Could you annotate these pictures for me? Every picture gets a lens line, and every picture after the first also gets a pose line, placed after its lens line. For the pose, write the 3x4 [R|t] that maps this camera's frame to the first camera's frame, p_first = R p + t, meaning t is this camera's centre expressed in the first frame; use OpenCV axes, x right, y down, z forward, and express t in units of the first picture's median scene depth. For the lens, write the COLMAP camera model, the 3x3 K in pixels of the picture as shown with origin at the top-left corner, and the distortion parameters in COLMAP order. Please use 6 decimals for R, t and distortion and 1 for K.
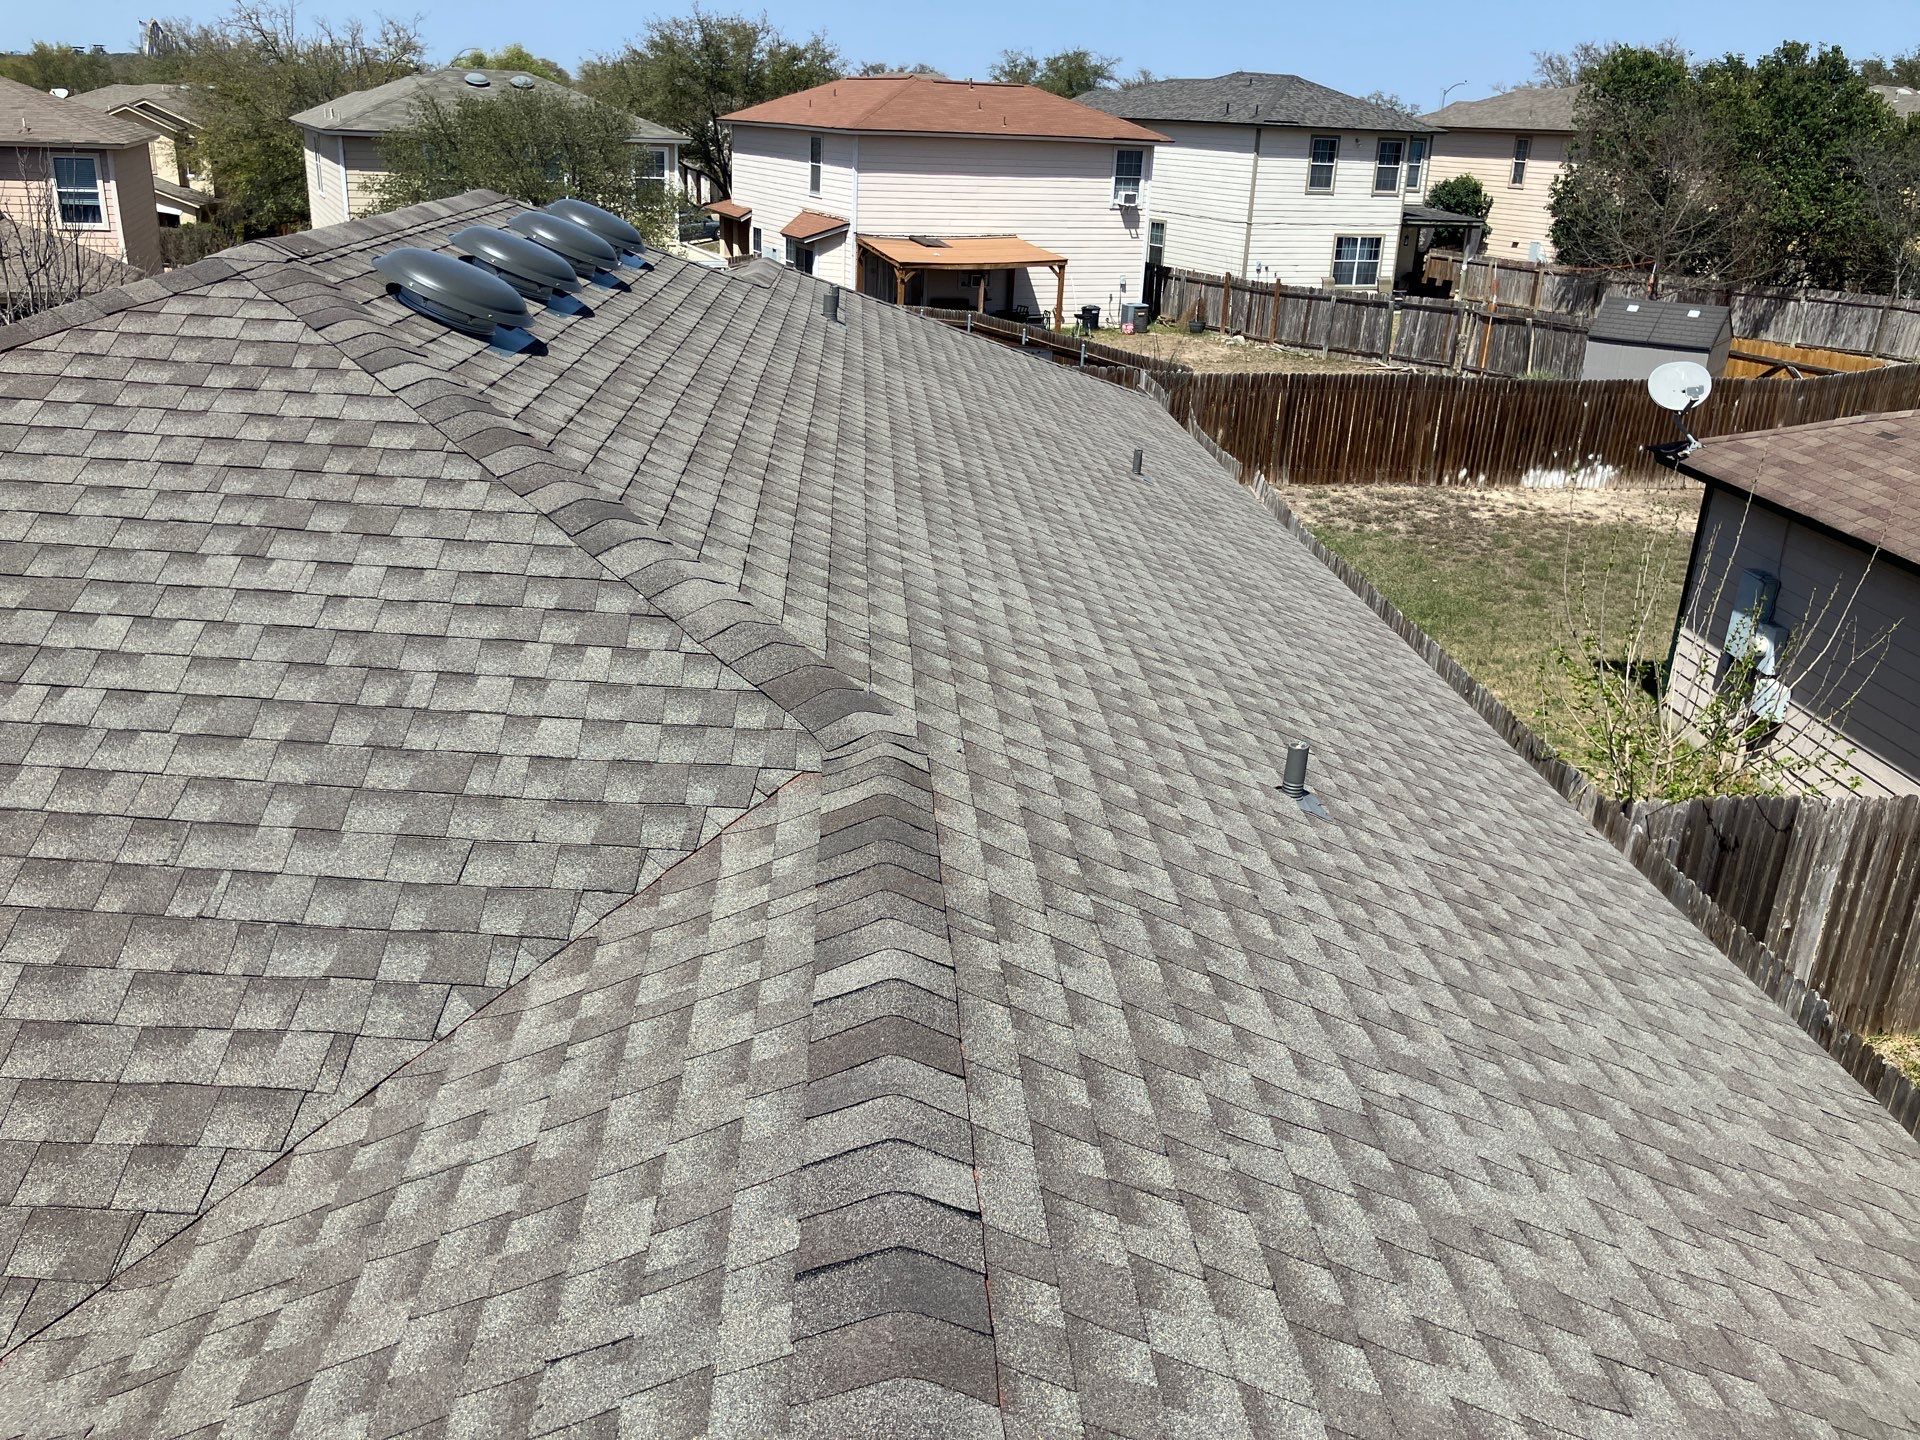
lens RADIAL K [[1459.9, 0, 960.0], [0, 1459.9, 720.0], [0, 0, 1]] dist [-0.038118, 0.035007]
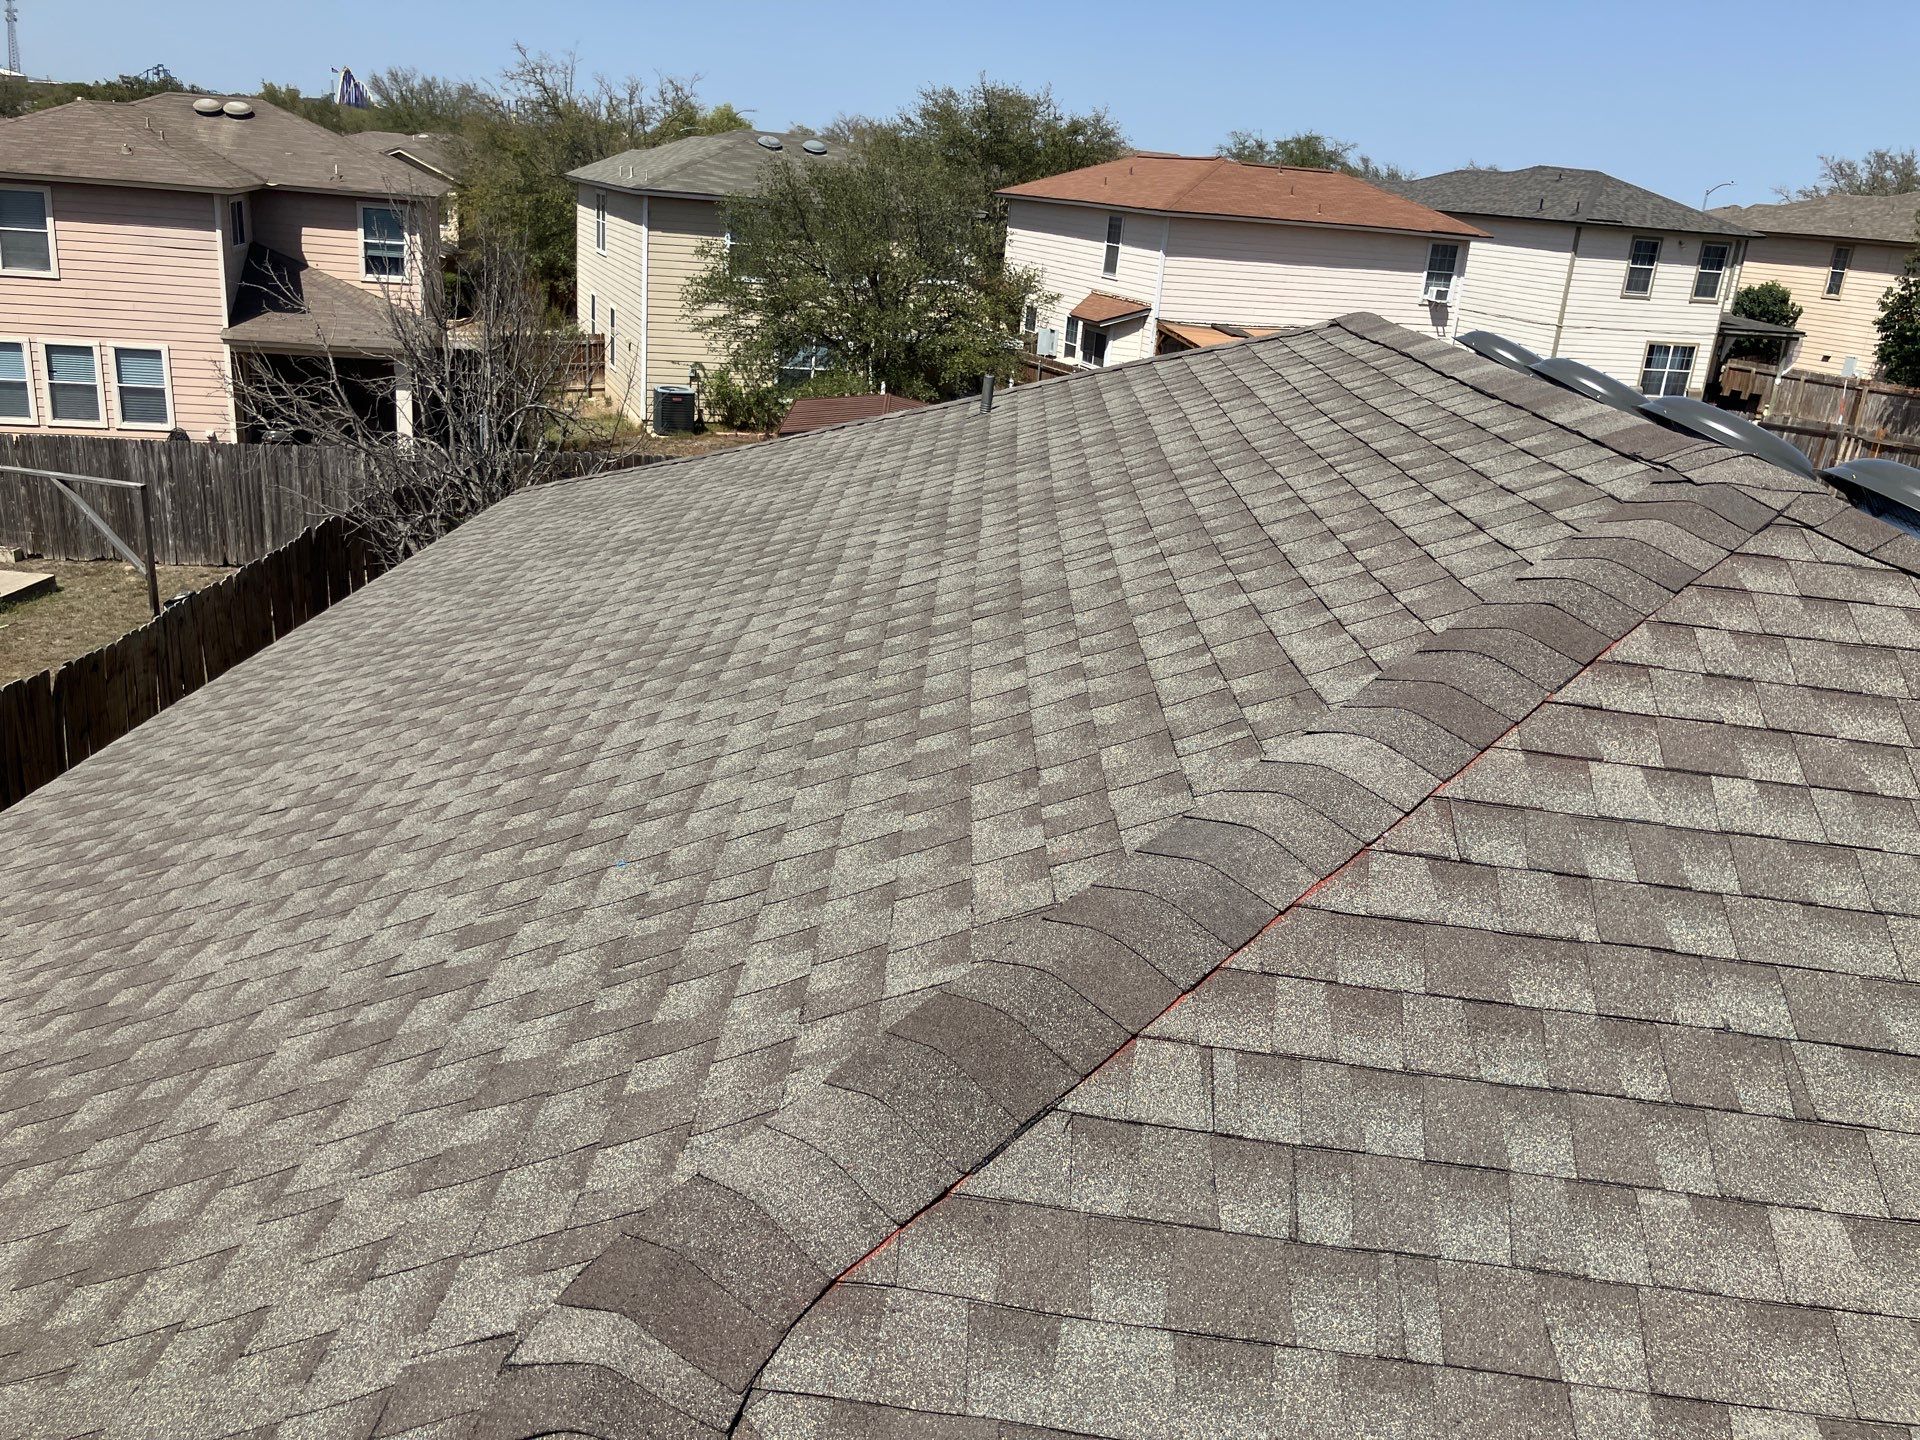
lens RADIAL K [[1459.9, 0, 960.0], [0, 1459.9, 720.0], [0, 0, 1]] dist [-0.038118, 0.035007]
pose [[0.995996, 0.061996, -0.064407, -0.108549], [-0.064702, 0.997070, -0.040814, -0.024995], [0.061688, 0.044818, 0.997089, 0.054547]]
